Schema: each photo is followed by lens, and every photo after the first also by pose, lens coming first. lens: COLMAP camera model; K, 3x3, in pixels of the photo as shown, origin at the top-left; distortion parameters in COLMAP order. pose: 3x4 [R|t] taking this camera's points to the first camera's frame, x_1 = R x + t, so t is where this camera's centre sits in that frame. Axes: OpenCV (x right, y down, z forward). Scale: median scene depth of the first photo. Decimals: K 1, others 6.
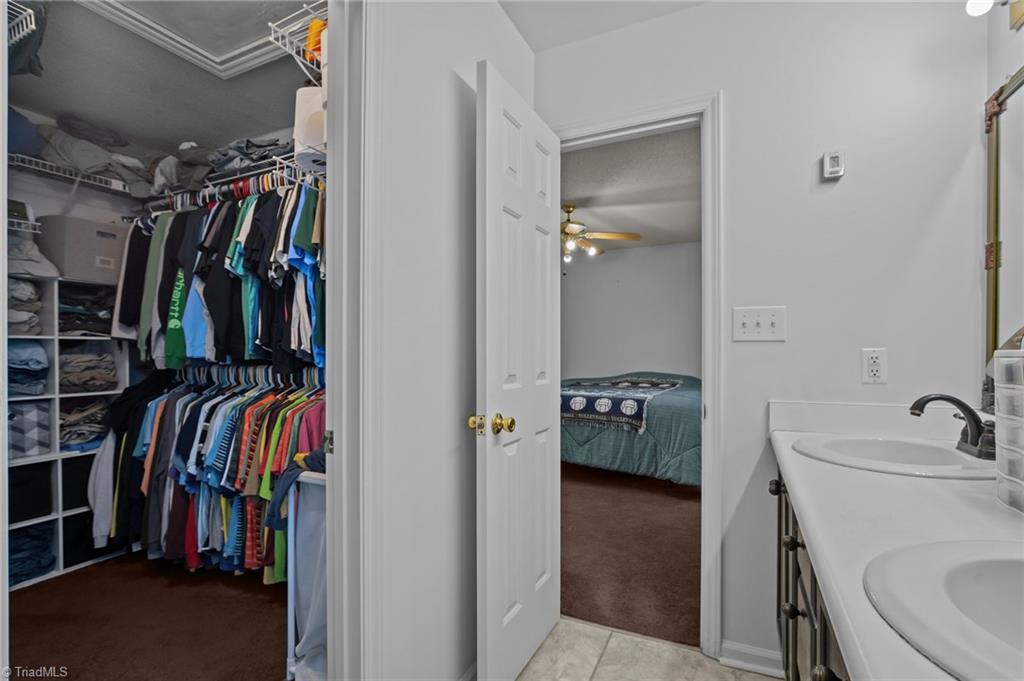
lens RADIAL K [[474.6, 0, 516.0], [0, 474.6, 343.7], [0, 0, 1]] dist [-0.001711, -0.000170]
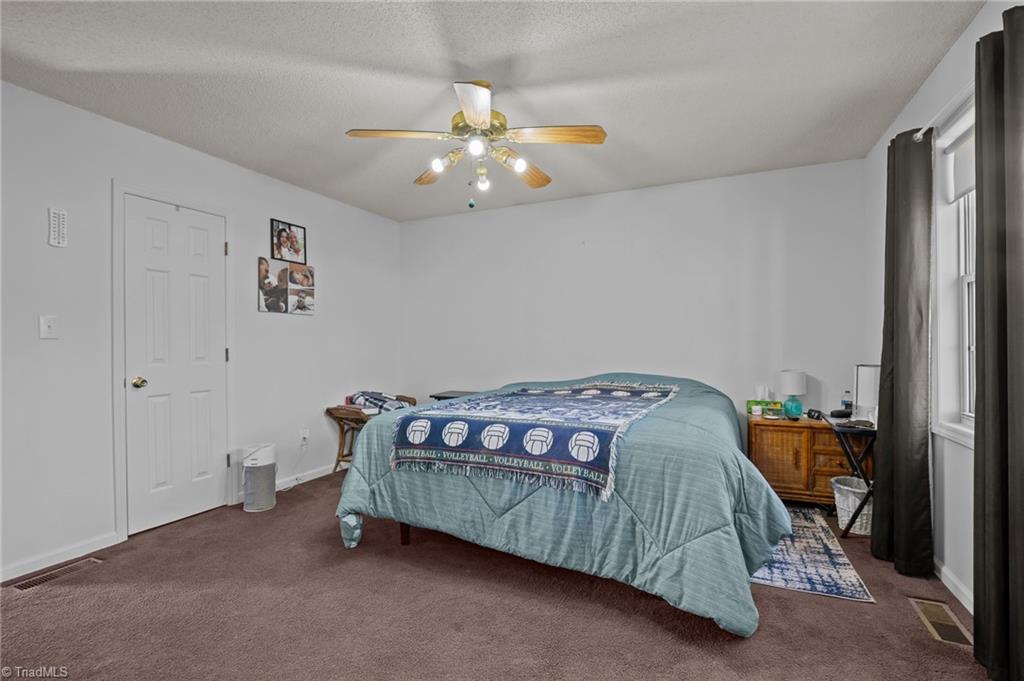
lens RADIAL K [[474.6, 0, 516.0], [0, 474.6, 343.7], [0, 0, 1]] dist [-0.001711, -0.000170]
pose [[0.999674, -0.013079, 0.021916, 0.152141], [0.012789, 0.999830, 0.013311, 0.010704], [-0.022086, -0.013027, 0.999671, 0.471015]]
